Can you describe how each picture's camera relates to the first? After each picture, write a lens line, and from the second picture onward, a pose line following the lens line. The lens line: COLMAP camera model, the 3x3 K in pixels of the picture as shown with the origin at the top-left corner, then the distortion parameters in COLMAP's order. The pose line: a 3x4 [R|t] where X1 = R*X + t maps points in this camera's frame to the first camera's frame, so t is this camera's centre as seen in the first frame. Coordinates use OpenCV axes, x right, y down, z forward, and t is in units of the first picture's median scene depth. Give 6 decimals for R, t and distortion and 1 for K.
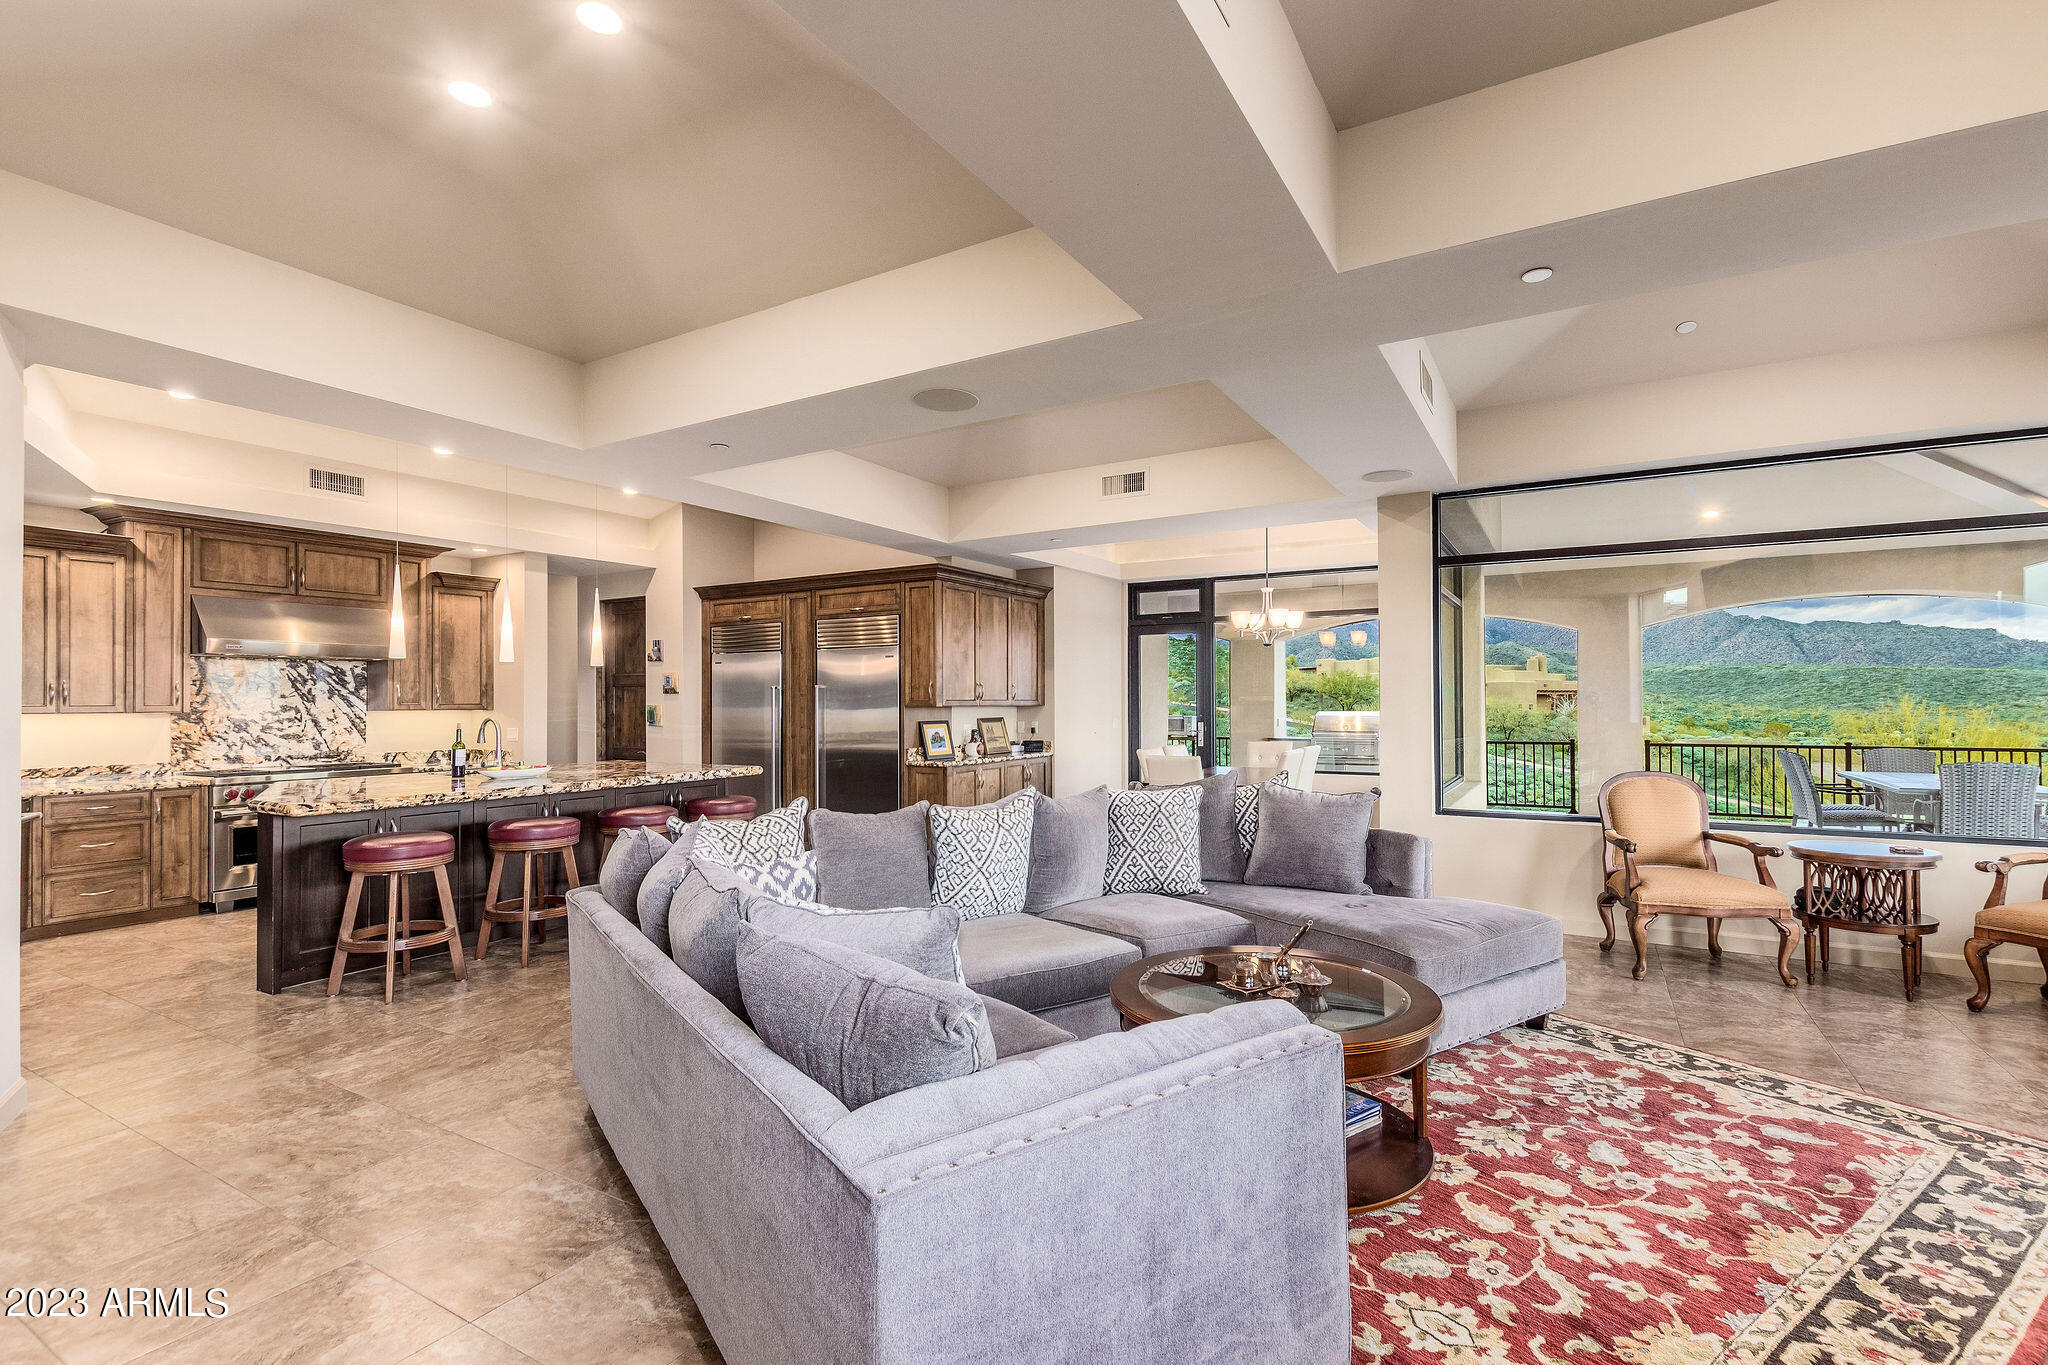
lens RADIAL K [[932.8, 0, 1034.8], [0, 932.8, 689.8], [0, 0, 1]] dist [0.003041, -0.000187]
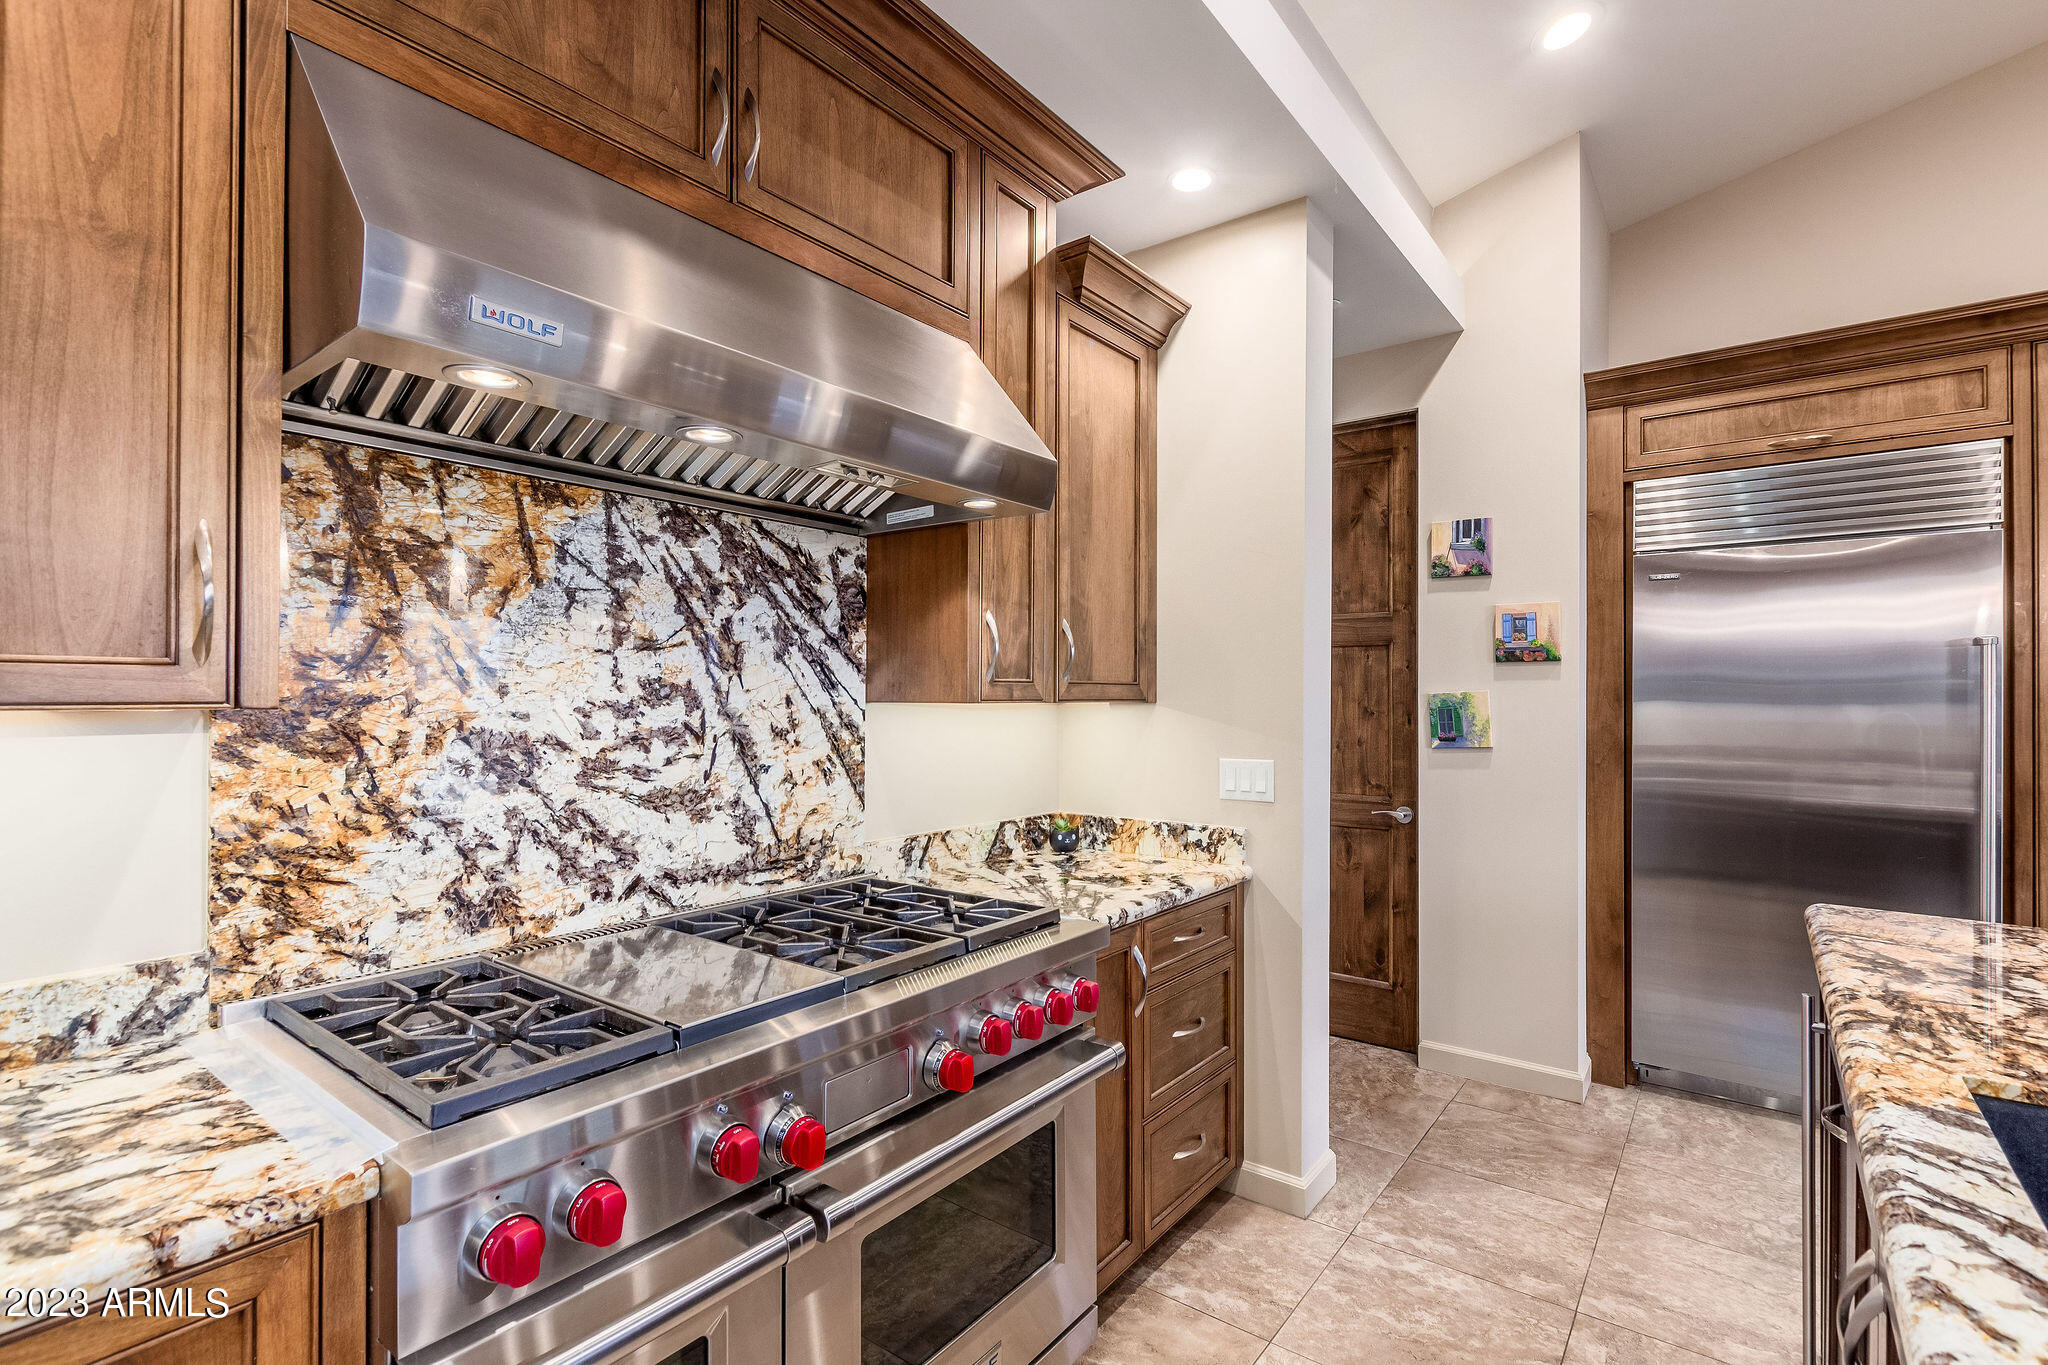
lens RADIAL K [[932.8, 0, 1038.2], [0, 932.8, 686.8], [0, 0, 1]] dist [0.003041, -0.000187]
pose [[0.991729, 0.008301, -0.128082, -0.649193], [-0.007733, 0.999958, 0.004931, 0.016271], [0.128117, -0.003899, 0.991751, 0.740529]]
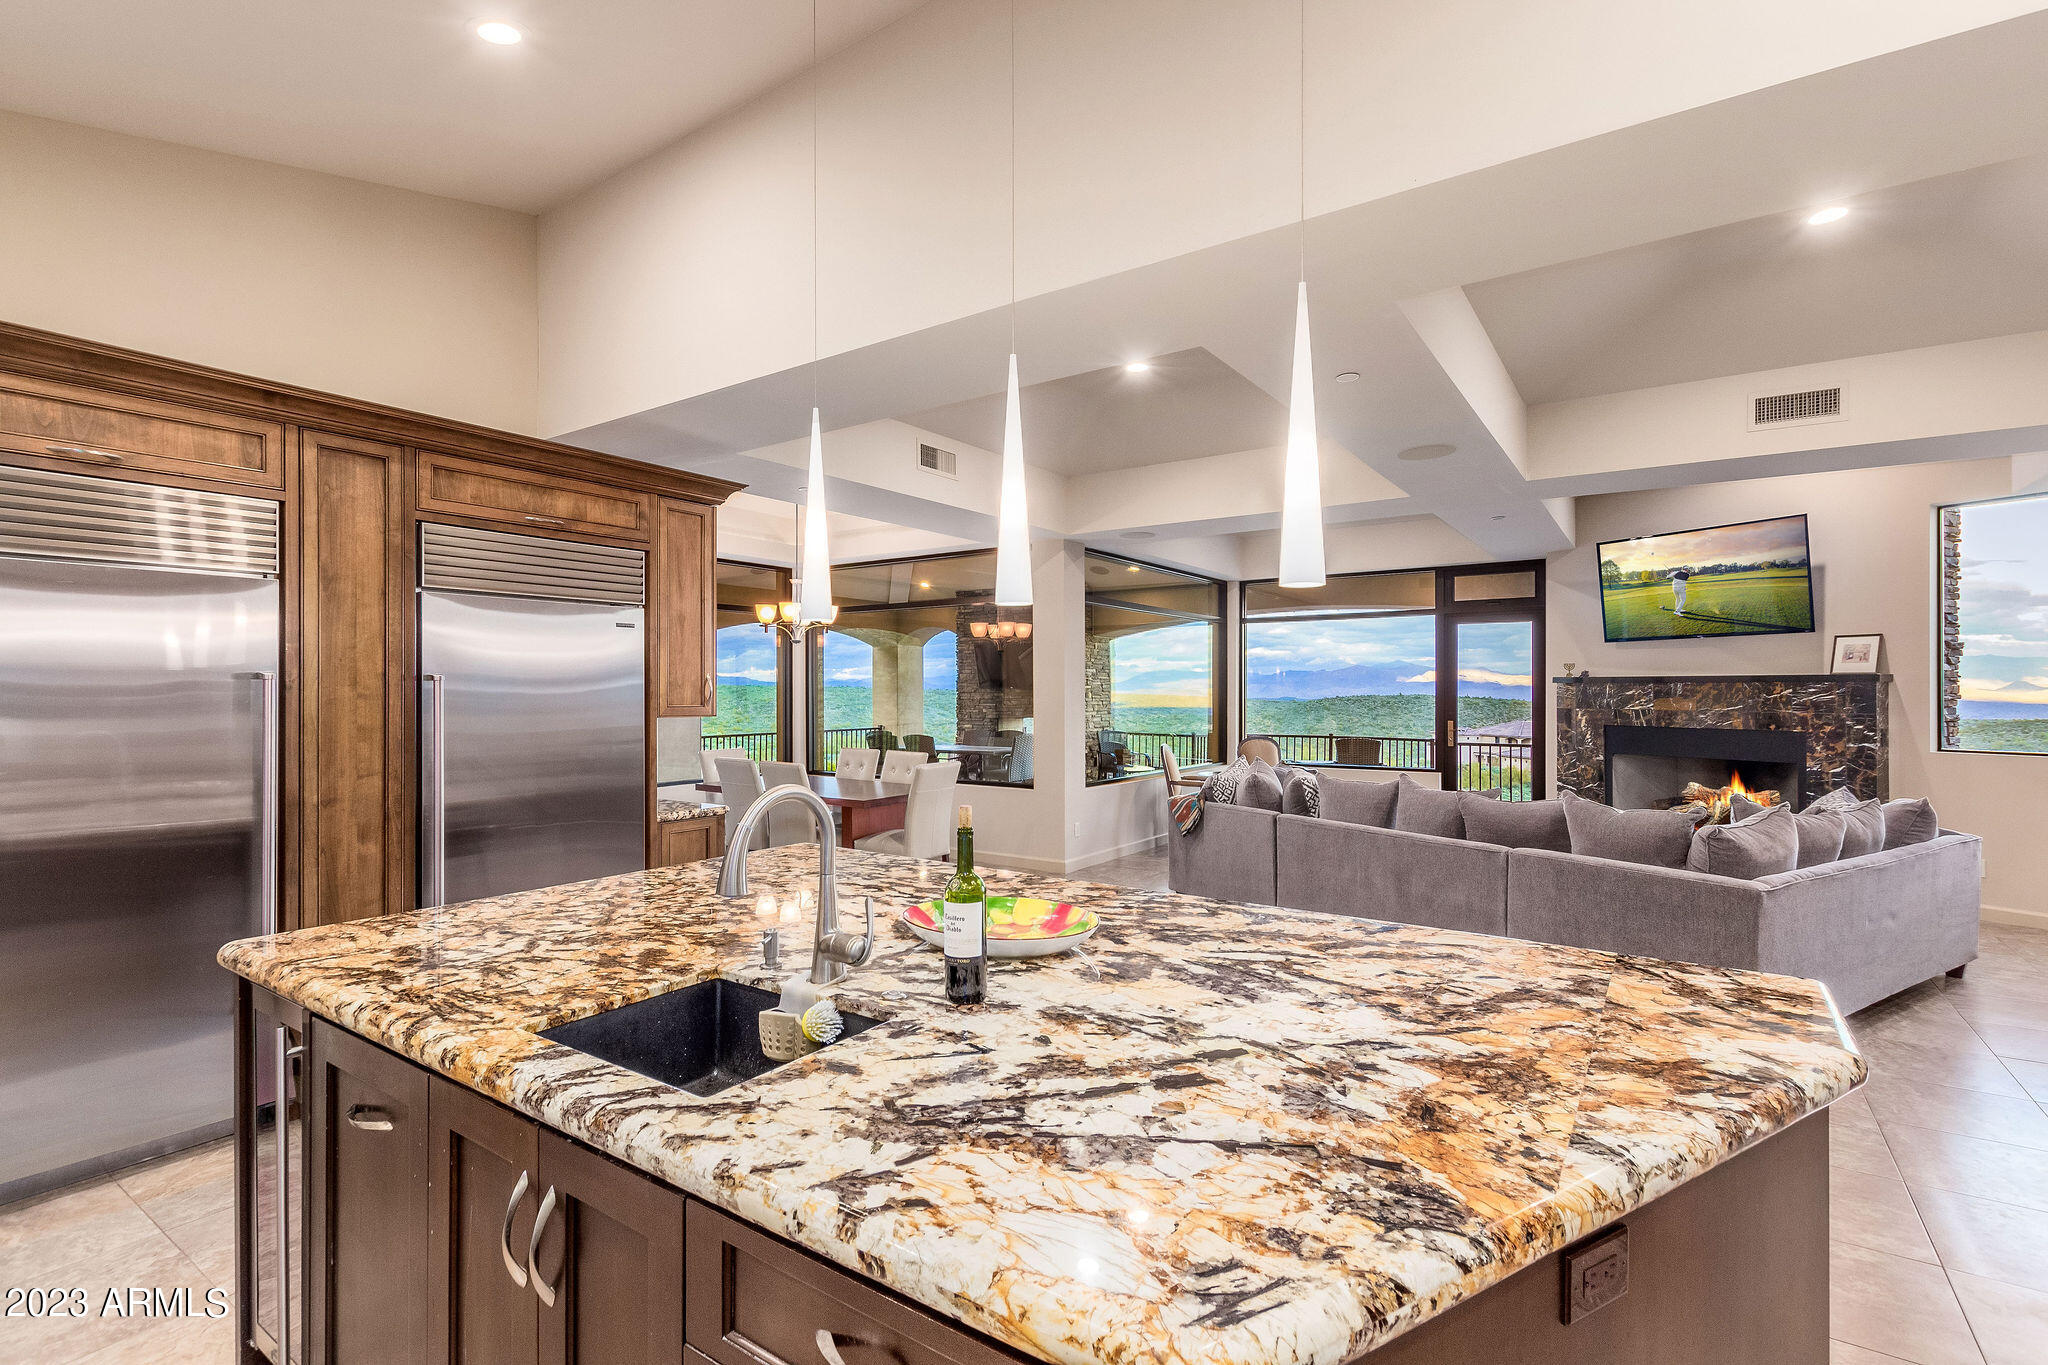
lens RADIAL K [[932.8, 0, 1045.9], [0, 932.8, 685.1], [0, 0, 1]] dist [0.003041, -0.000187]
pose [[0.077431, 0.010786, 0.996939, -0.720832], [-0.007959, 0.999916, -0.010200, 0.002420], [-0.996966, -0.007145, 0.077510, 0.771956]]
